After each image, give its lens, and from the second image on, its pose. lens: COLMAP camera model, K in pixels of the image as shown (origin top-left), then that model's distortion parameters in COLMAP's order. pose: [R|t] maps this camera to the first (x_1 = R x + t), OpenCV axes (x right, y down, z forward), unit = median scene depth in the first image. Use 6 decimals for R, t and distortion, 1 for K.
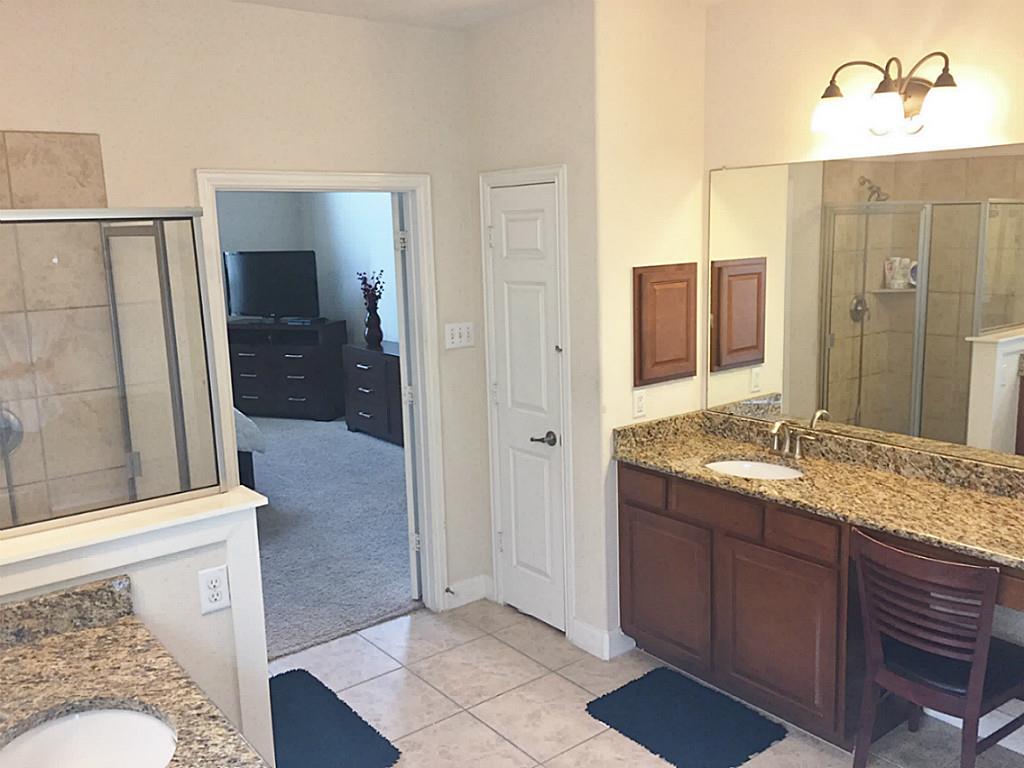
lens RADIAL K [[875.8, 0, 513.6], [0, 875.8, 391.1], [0, 0, 1]] dist [0.019872, -0.008237]
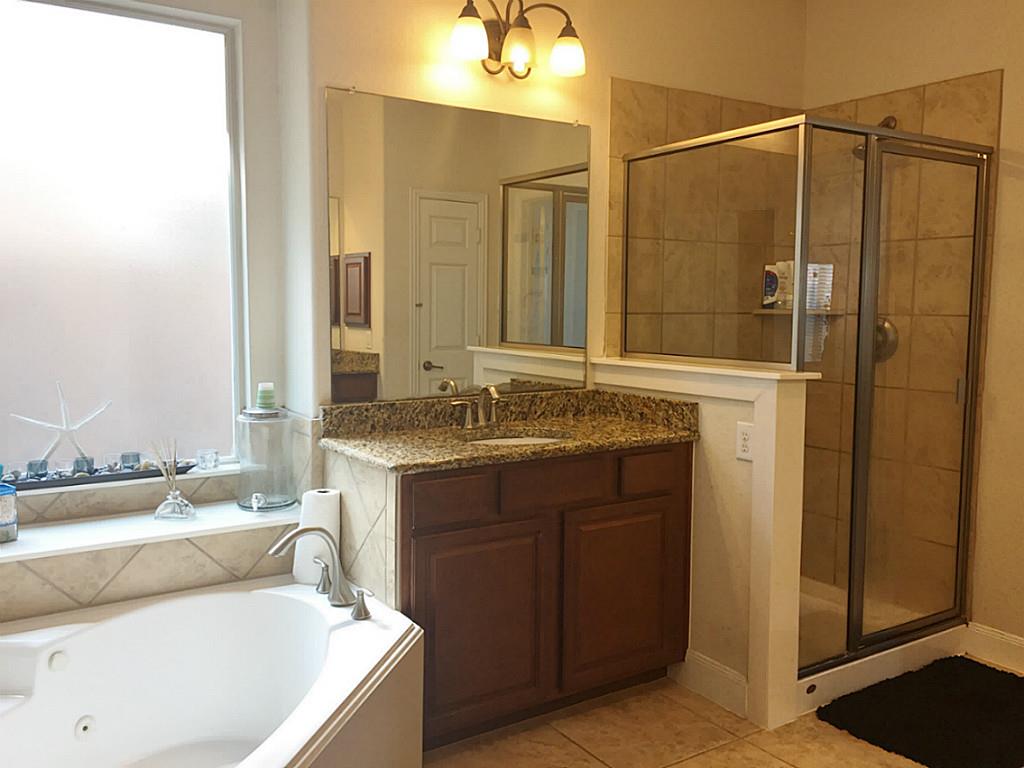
lens RADIAL K [[875.8, 0, 513.1], [0, 875.8, 376.5], [0, 0, 1]] dist [0.019872, -0.008237]
pose [[-0.077976, 0.110883, -0.990770, 0.841137], [-0.191082, 0.973709, 0.124012, 0.055163], [0.978472, 0.198988, -0.054739, 0.743761]]
